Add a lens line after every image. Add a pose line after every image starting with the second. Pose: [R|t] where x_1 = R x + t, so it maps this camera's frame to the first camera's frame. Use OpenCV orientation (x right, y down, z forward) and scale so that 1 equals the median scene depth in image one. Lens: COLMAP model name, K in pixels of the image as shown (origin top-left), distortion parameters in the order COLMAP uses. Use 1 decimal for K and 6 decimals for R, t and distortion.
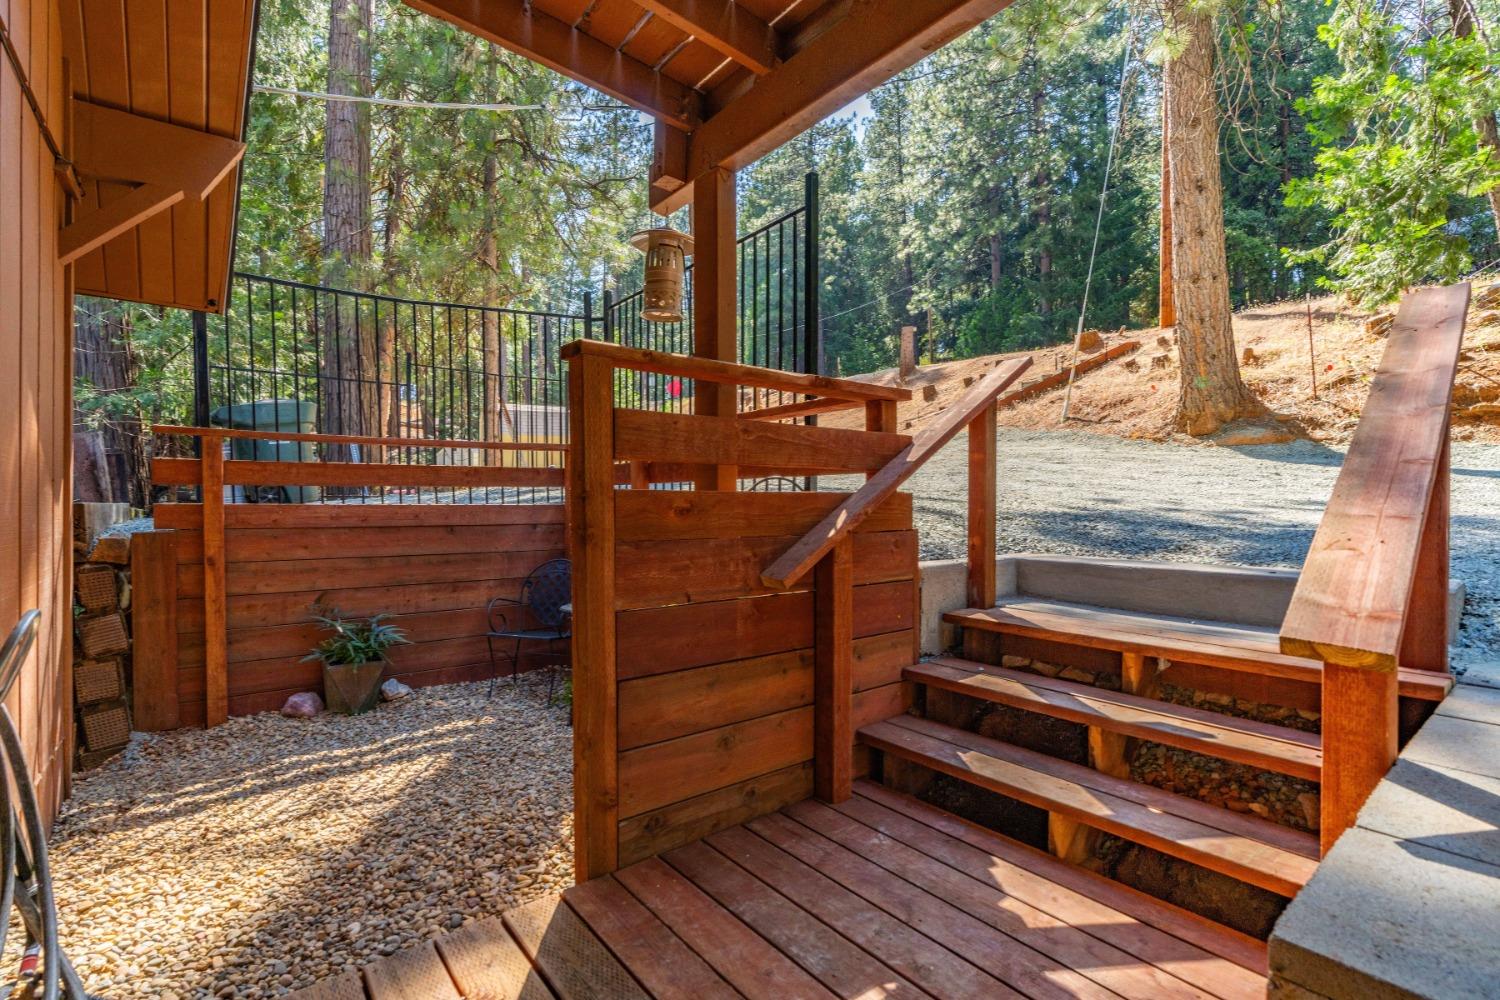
lens RADIAL K [[680.9, 0, 741.8], [0, 680.9, 499.9], [0, 0, 1]] dist [-0.008098, 0.002275]
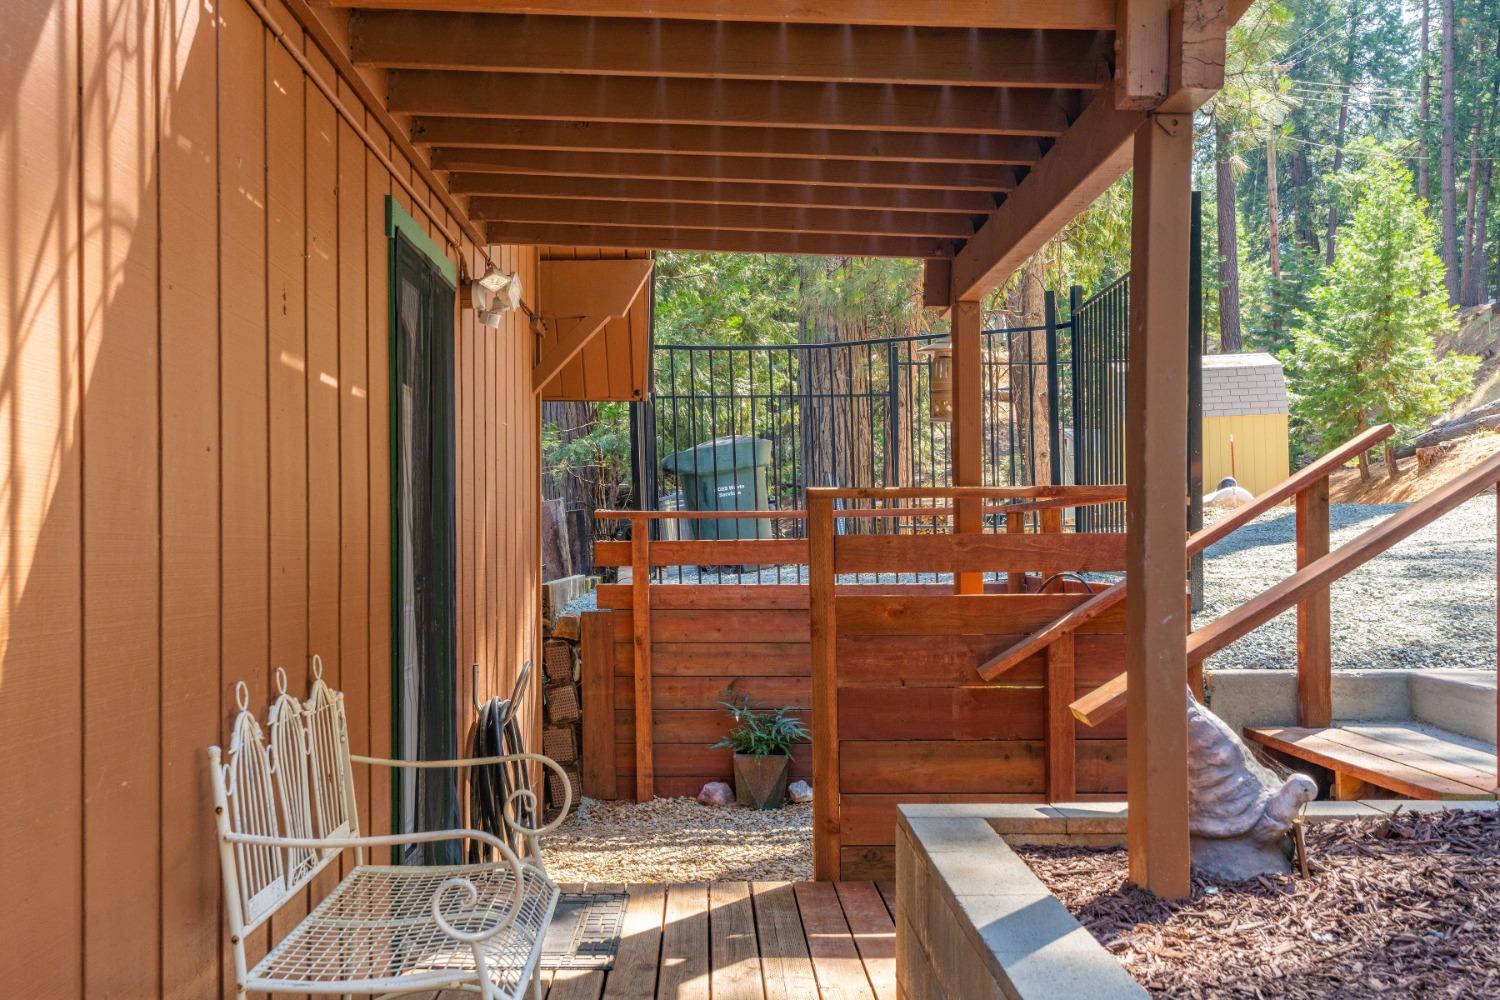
lens RADIAL K [[1468.6, 0, 735.6], [0, 1468.6, 510.1], [0, 0, 1]] dist [-0.004801, 0.000000]
pose [[0.798647, -0.017102, -0.601557, 0.600833], [0.006474, 0.999782, -0.019827, -0.055132], [0.601765, 0.011940, 0.798584, -0.614484]]
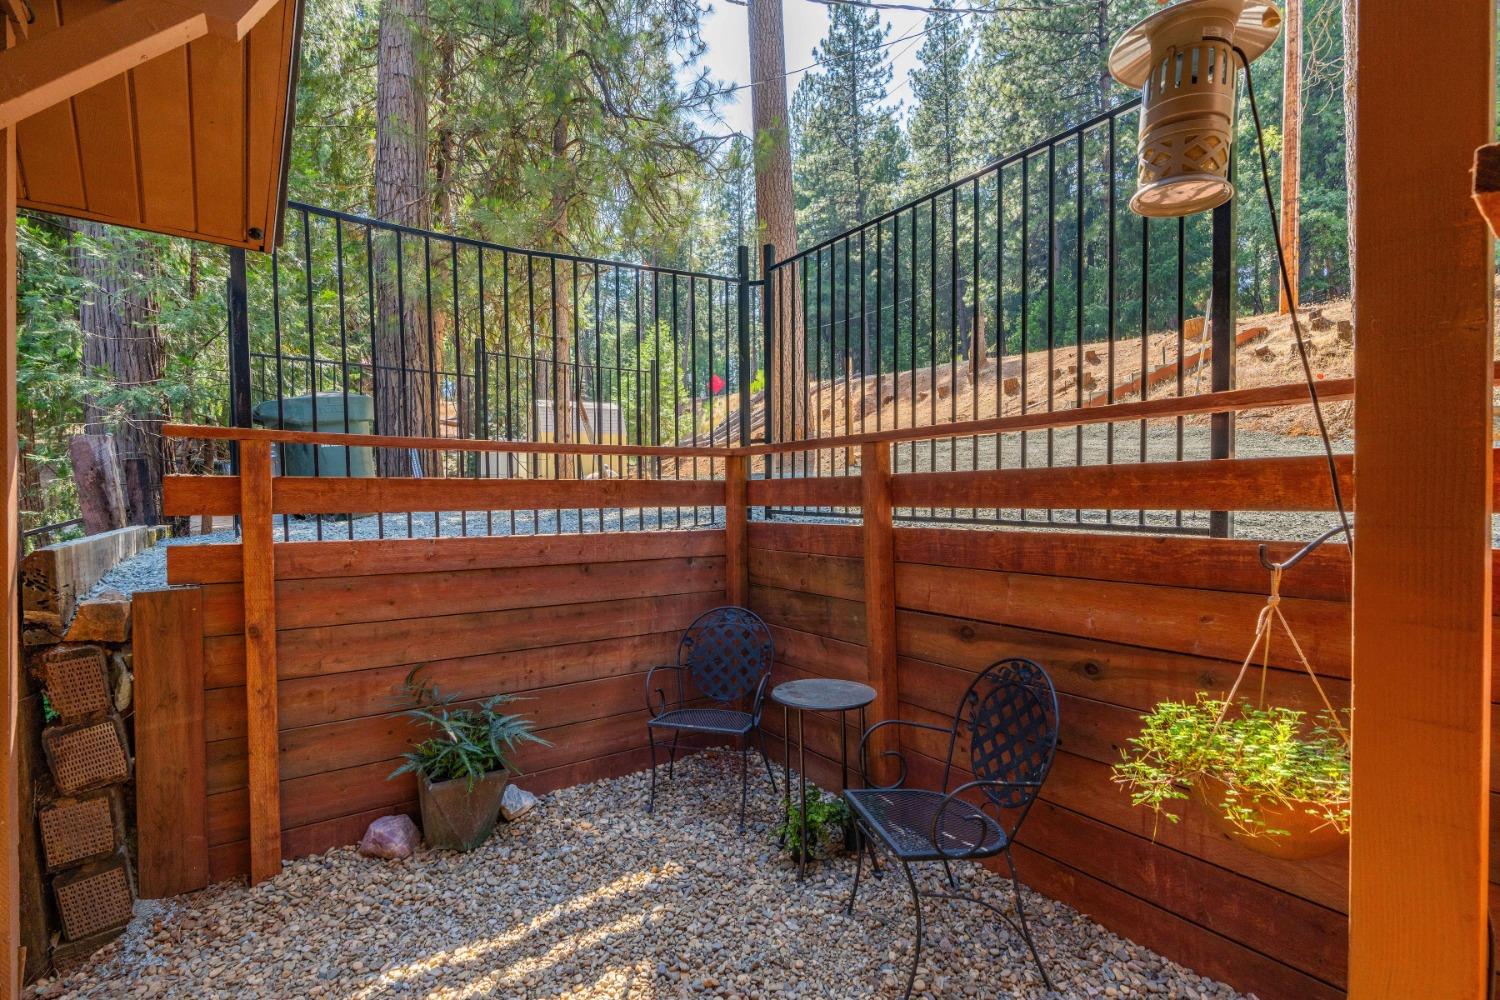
lens RADIAL K [[680.9, 0, 763.7], [0, 680.9, 500.0], [0, 0, 1]] dist [-0.008098, 0.002275]
pose [[0.999886, -0.002291, -0.014914, -0.250259], [0.002360, 0.999987, 0.004552, -0.034172], [0.014903, -0.004586, 0.999878, 0.313591]]
